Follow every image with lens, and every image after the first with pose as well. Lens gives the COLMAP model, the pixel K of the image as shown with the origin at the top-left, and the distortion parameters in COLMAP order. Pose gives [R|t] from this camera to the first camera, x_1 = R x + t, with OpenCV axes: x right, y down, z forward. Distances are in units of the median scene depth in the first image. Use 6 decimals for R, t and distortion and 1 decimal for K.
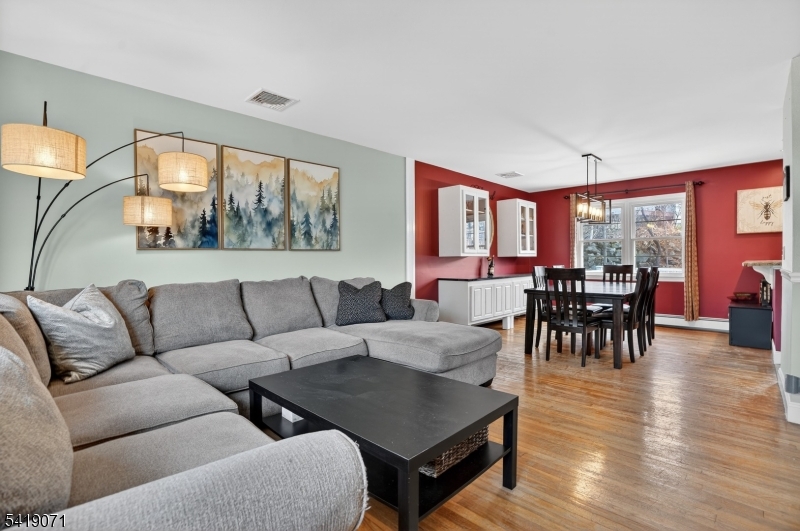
lens RADIAL K [[371.4, 0, 400.0], [0, 371.4, 265.5], [0, 0, 1]] dist [-0.033991, 0.000573]
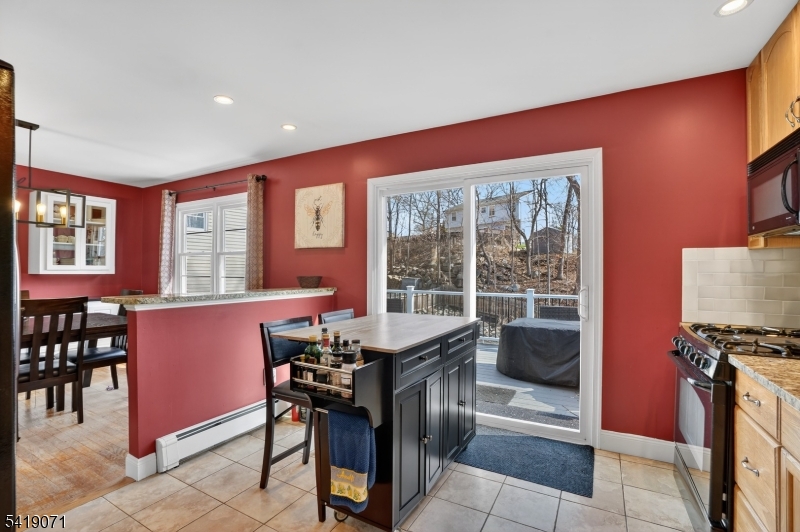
lens RADIAL K [[371.4, 0, 400.0], [0, 371.4, 266.0], [0, 0, 1]] dist [-0.033991, 0.000573]
pose [[0.961046, 0.014236, 0.276021, 0.953912], [-0.007635, 0.999659, -0.024976, -0.036831], [-0.276283, 0.021895, 0.960827, 0.225634]]
